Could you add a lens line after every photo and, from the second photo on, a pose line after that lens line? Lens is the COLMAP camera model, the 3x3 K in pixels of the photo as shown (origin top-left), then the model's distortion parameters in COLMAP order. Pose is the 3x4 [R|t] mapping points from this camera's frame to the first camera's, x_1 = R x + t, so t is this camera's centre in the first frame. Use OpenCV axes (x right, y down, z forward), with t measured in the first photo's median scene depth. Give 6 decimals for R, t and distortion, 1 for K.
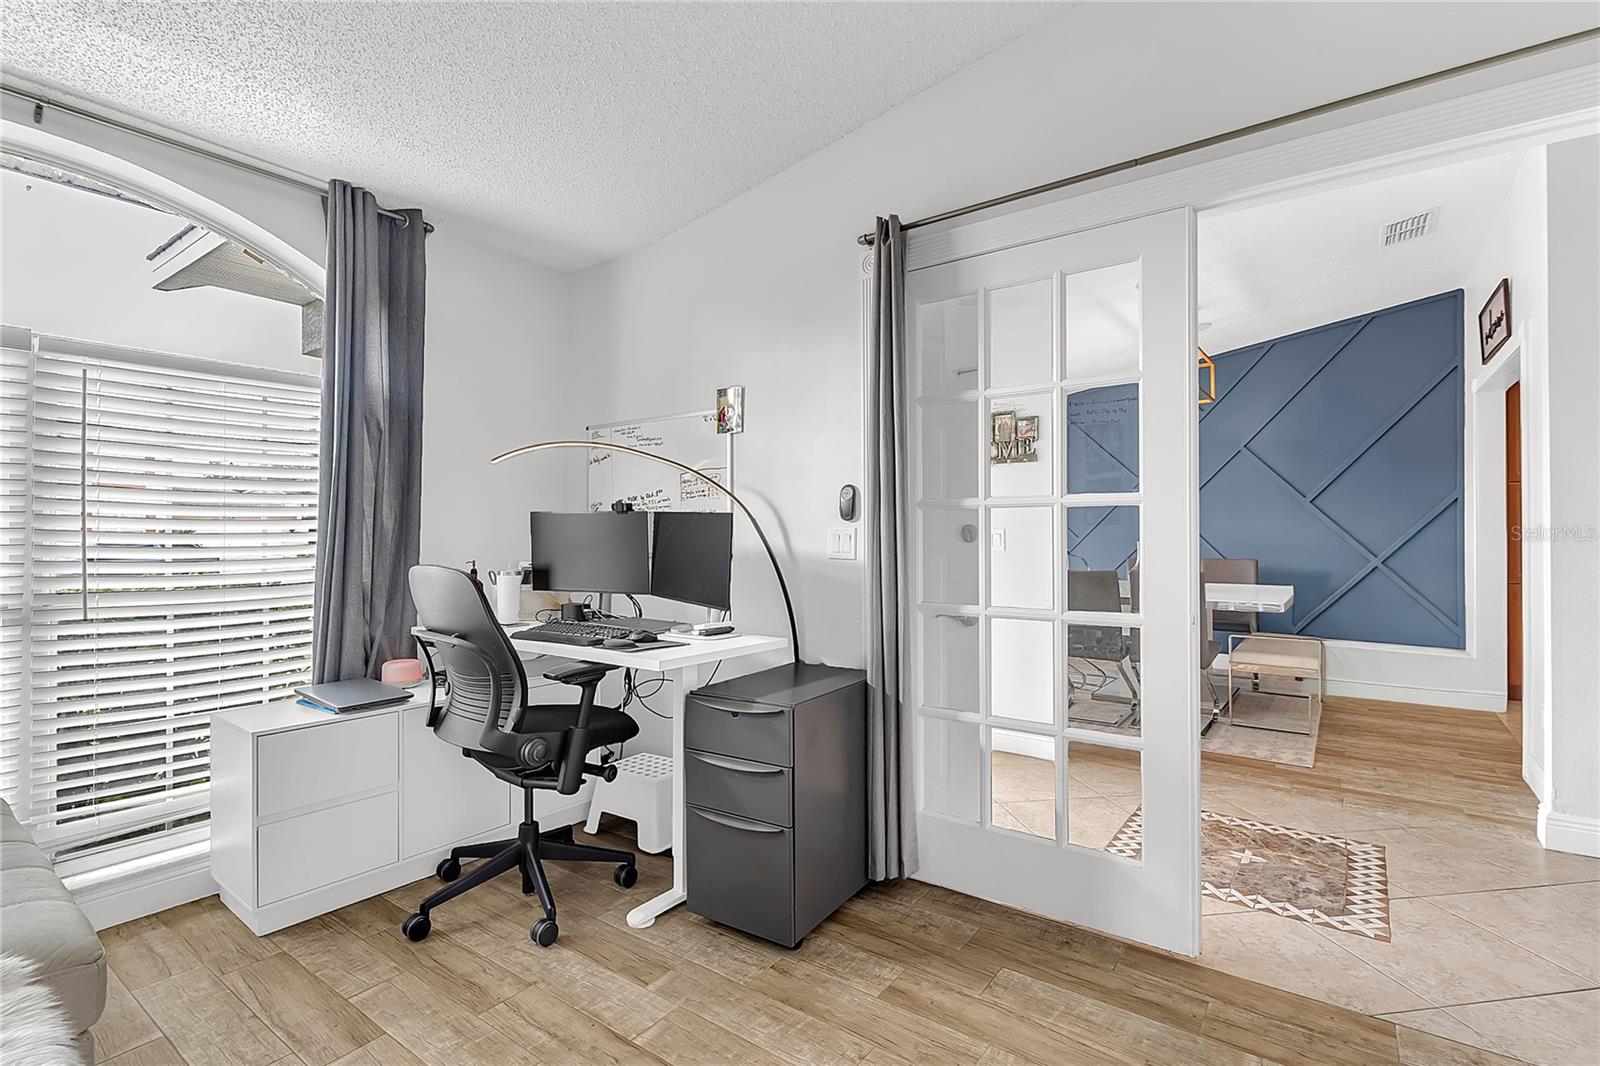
lens RADIAL K [[751.7, 0, 803.1], [0, 751.7, 532.5], [0, 0, 1]] dist [0.011260, -0.008047]
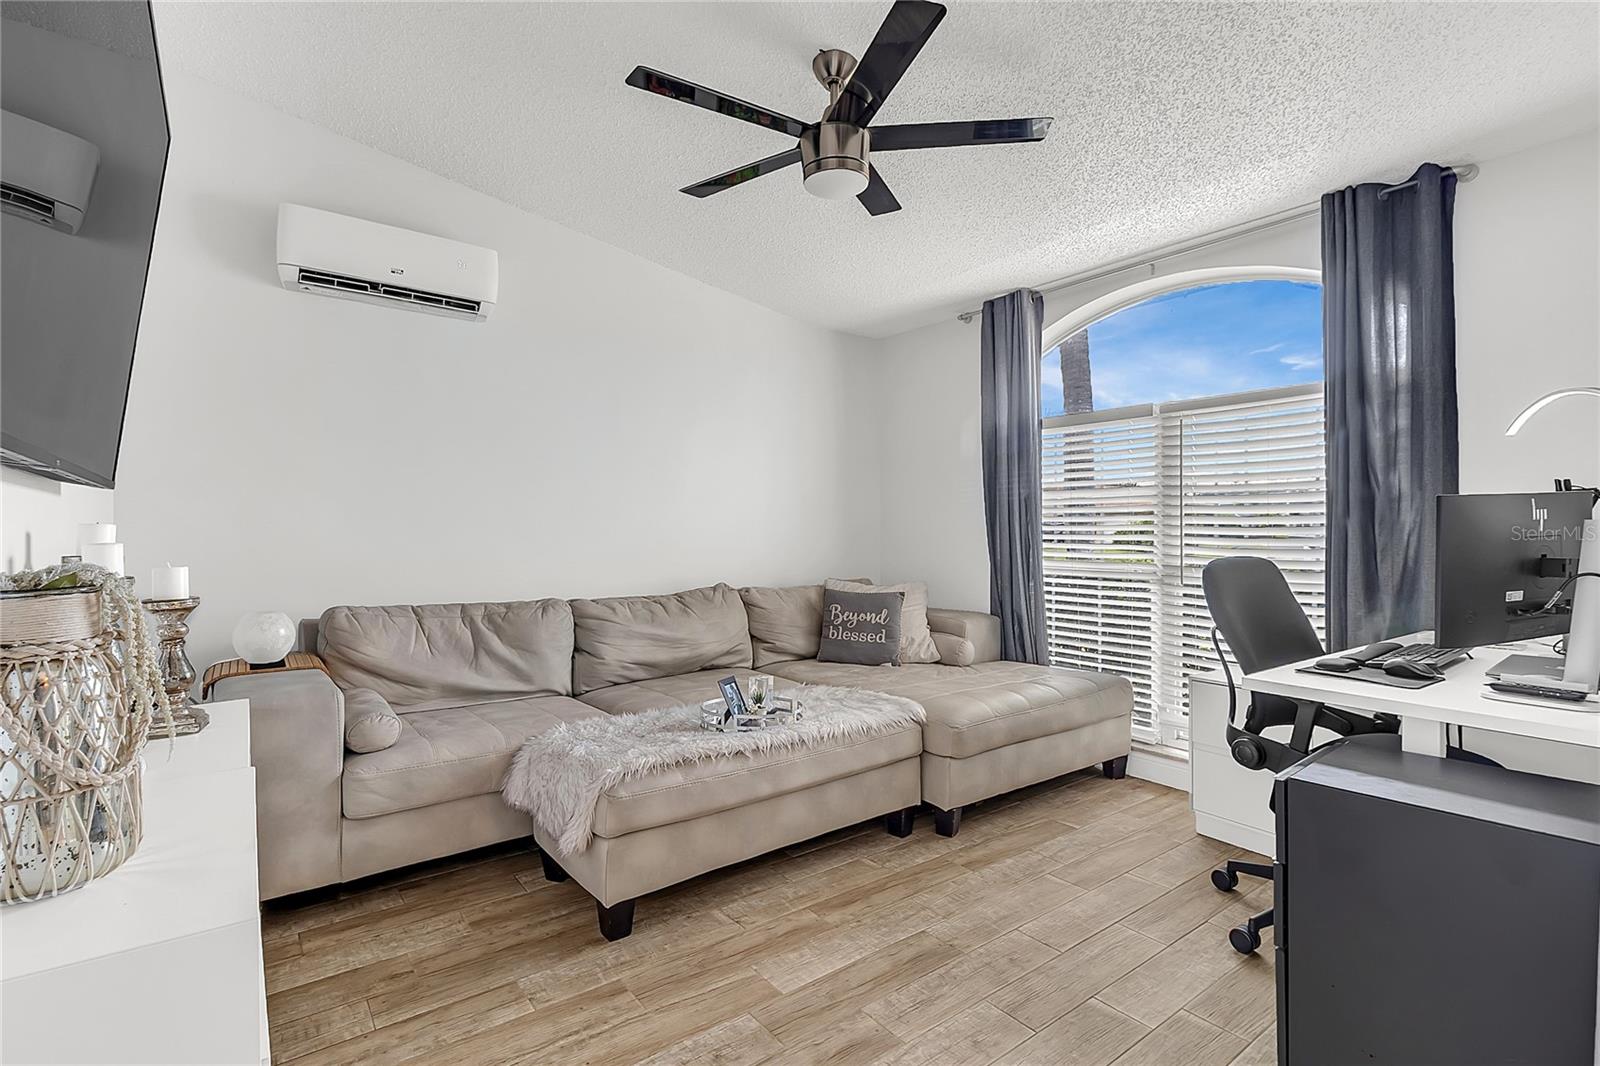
lens RADIAL K [[751.7, 0, 804.1], [0, 751.7, 528.5], [0, 0, 1]] dist [0.011260, -0.008047]
pose [[-0.294737, -0.000452, -0.955578, 0.712248], [0.000779, 0.999999, -0.000714, 0.004070], [0.955578, -0.000955, -0.294736, 0.706435]]
